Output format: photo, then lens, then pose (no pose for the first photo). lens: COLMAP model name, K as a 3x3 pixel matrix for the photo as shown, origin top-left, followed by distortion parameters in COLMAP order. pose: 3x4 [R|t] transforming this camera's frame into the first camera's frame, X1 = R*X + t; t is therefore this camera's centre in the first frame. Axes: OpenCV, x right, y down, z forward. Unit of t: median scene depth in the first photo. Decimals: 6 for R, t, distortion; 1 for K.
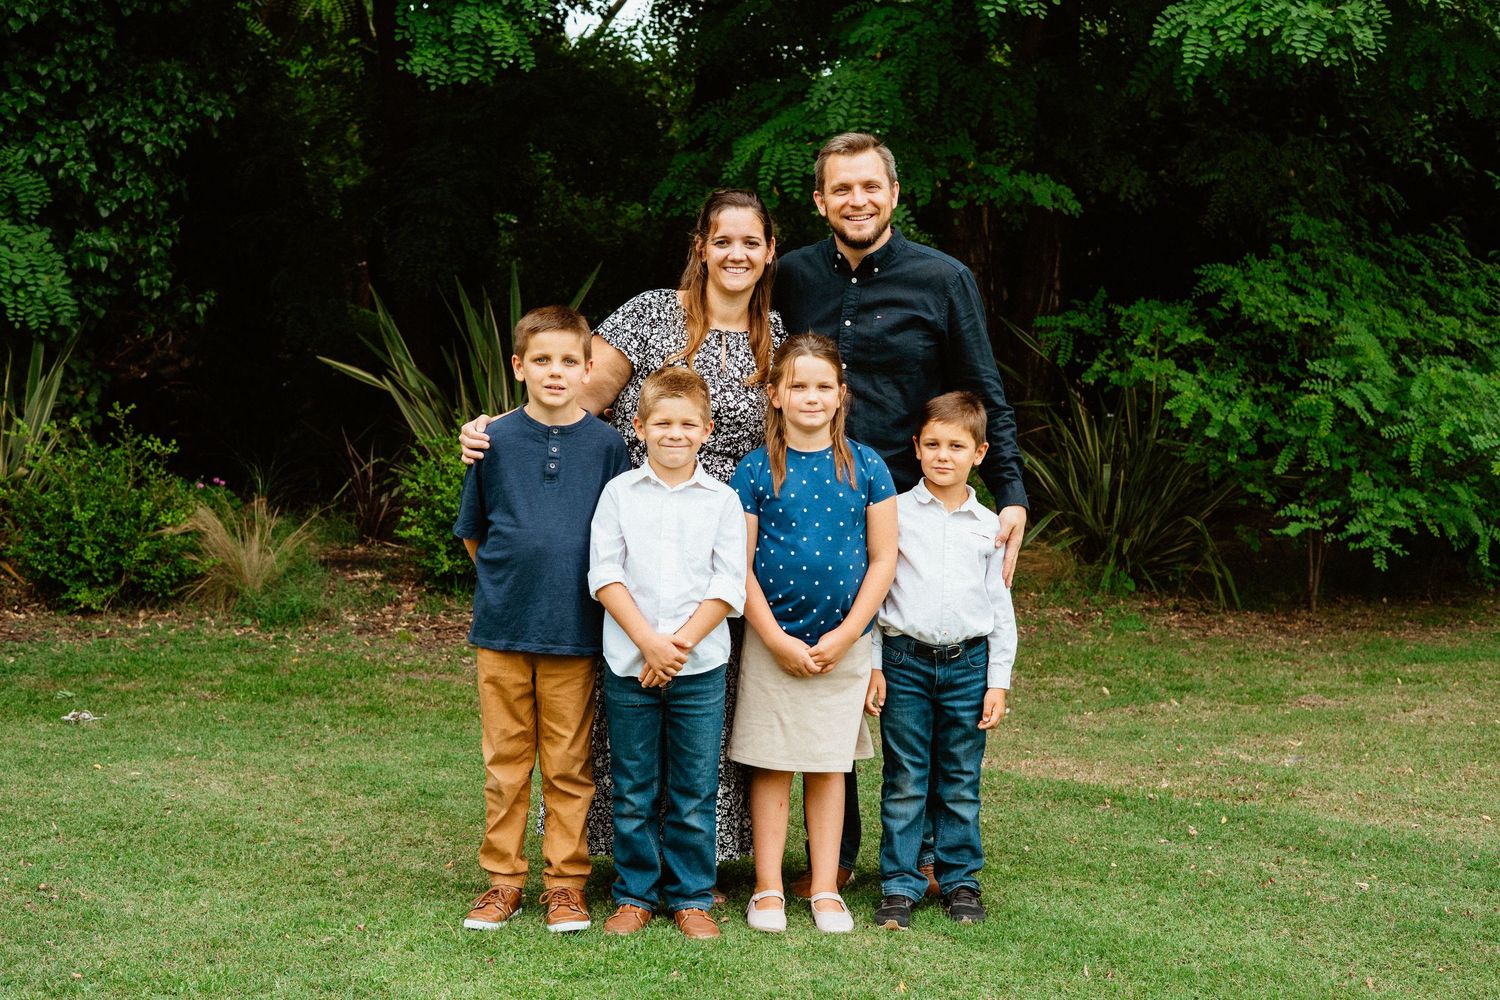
lens RADIAL K [[2139.3, 0, 750.0], [0, 2139.3, 500.0], [0, 0, 1]] dist [0.446817, -1.380287]
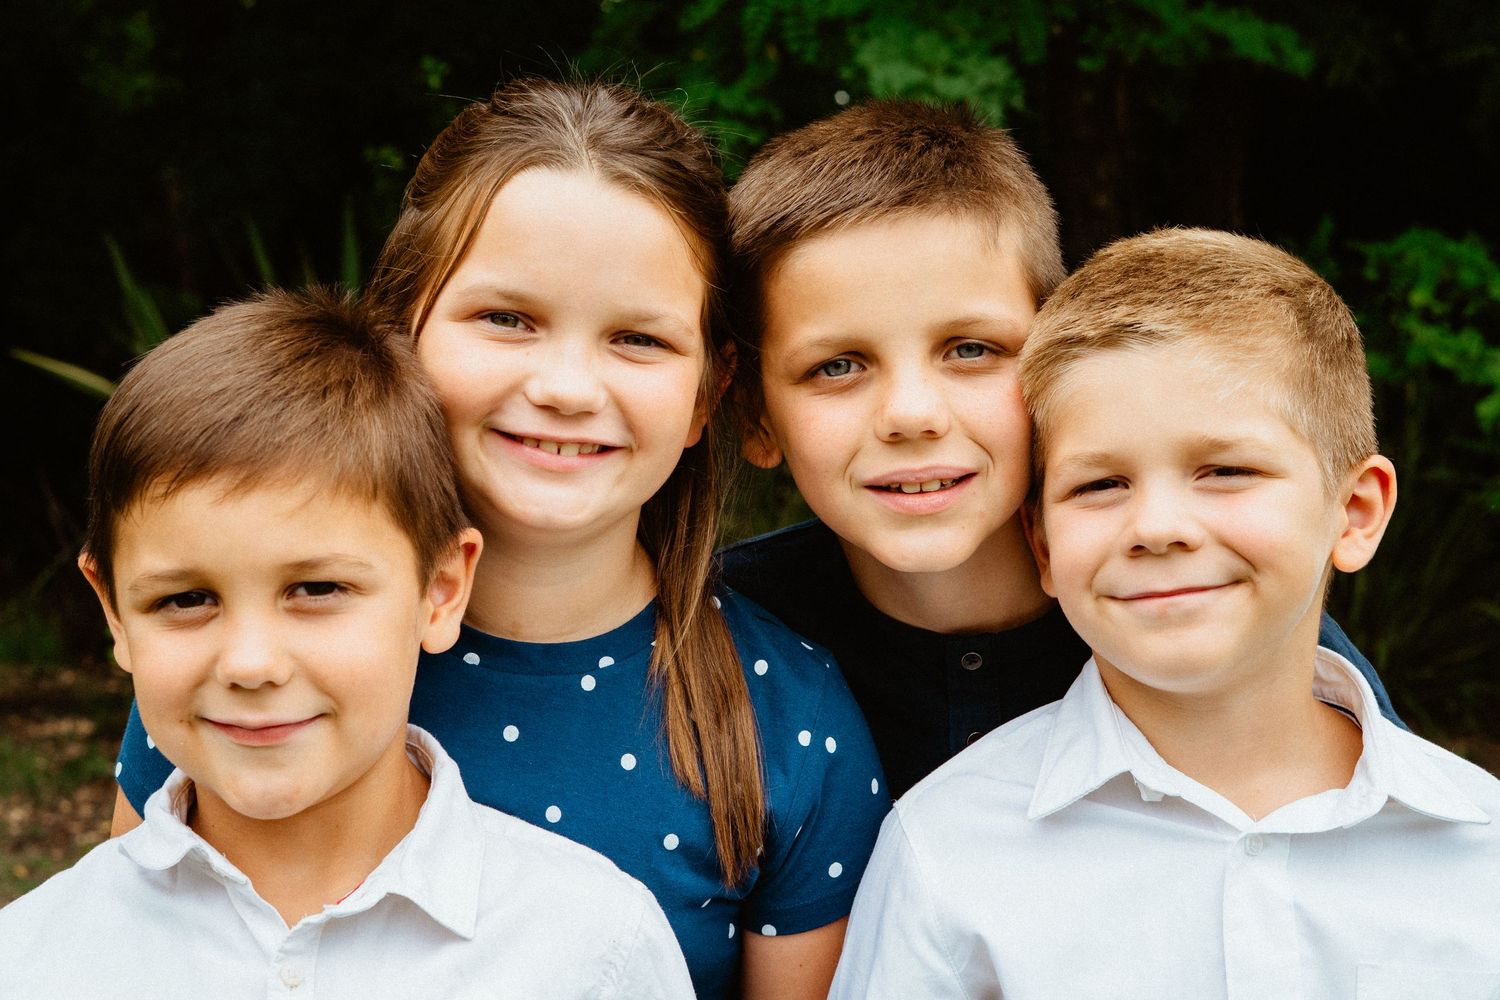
lens RADIAL K [[2139.3, 0, 750.0], [0, 2139.3, 500.0], [0, 0, 1]] dist [0.446817, -1.380287]
pose [[0.999163, -0.013286, -0.038692, 0.031785], [0.013006, 0.999887, -0.007473, -0.022166], [0.038787, 0.006964, 0.999223, 0.506569]]
